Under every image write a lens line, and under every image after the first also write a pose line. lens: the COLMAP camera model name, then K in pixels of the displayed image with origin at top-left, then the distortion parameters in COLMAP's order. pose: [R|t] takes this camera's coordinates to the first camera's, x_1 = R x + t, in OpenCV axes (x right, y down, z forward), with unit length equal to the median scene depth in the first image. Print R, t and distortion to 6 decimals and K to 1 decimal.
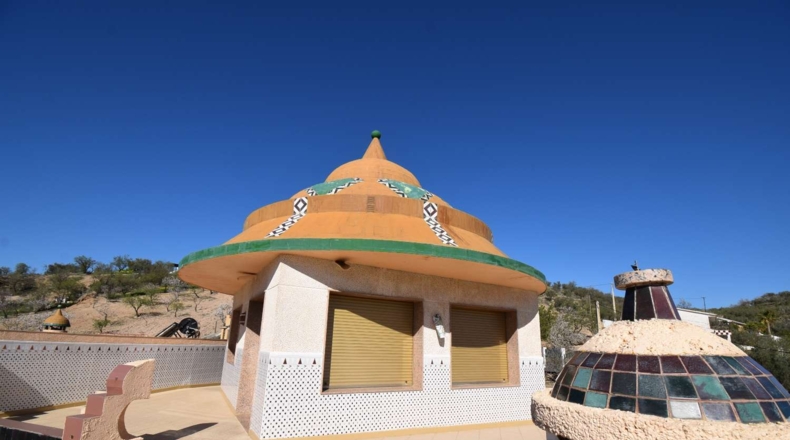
lens RADIAL K [[348.4, 0, 394.3], [0, 348.4, 260.2], [0, 0, 1]] dist [0.017524, -0.024499]
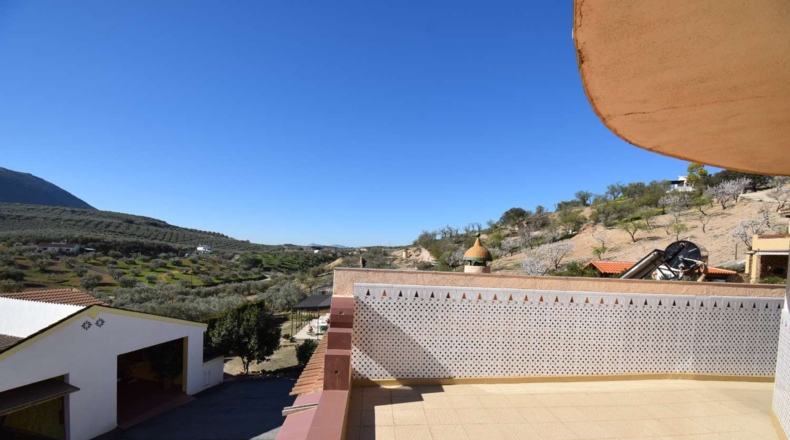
lens RADIAL K [[348.4, 0, 393.8], [0, 348.4, 264.5], [0, 0, 1]] dist [0.017524, -0.024499]
pose [[0.320923, 0.017511, -0.946943, -0.038698], [0.193767, 0.977467, 0.083744, 0.012316], [0.927072, -0.210362, 0.310298, 0.073264]]
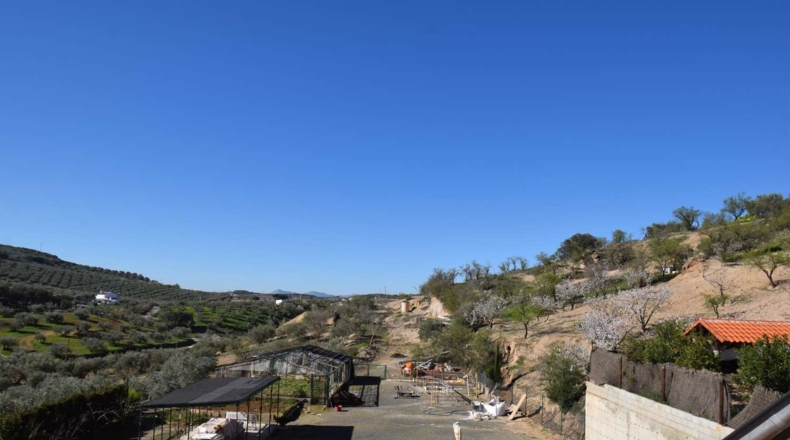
lens RADIAL K [[535.1, 0, 393.7], [0, 535.1, 264.1], [0, 0, 1]] dist [-0.006208, -0.008346]
pose [[0.307311, -0.084850, -0.947819, -0.090000], [0.191142, 0.981222, -0.025867, 0.025293], [0.932215, -0.173219, 0.317758, 0.135868]]
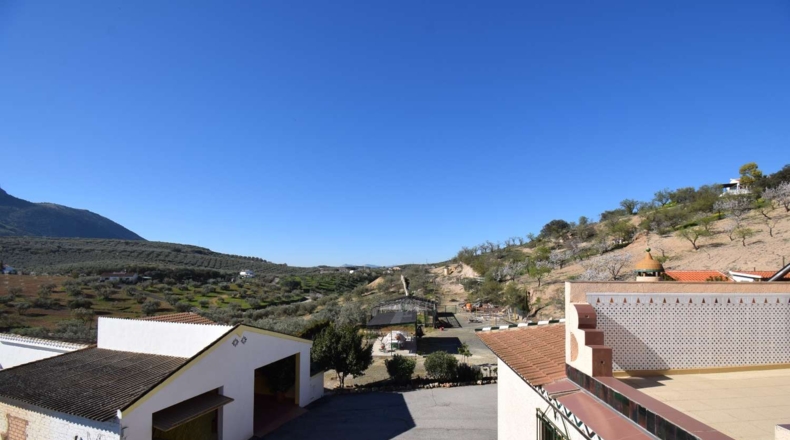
lens RADIAL K [[348.4, 0, 396.3], [0, 348.4, 261.0], [0, 0, 1]] dist [0.017524, -0.024499]
pose [[0.238596, -0.052108, -0.969720, -0.033798], [0.234056, 0.972209, 0.005347, 0.001822], [0.942491, -0.228244, 0.244162, 0.026645]]
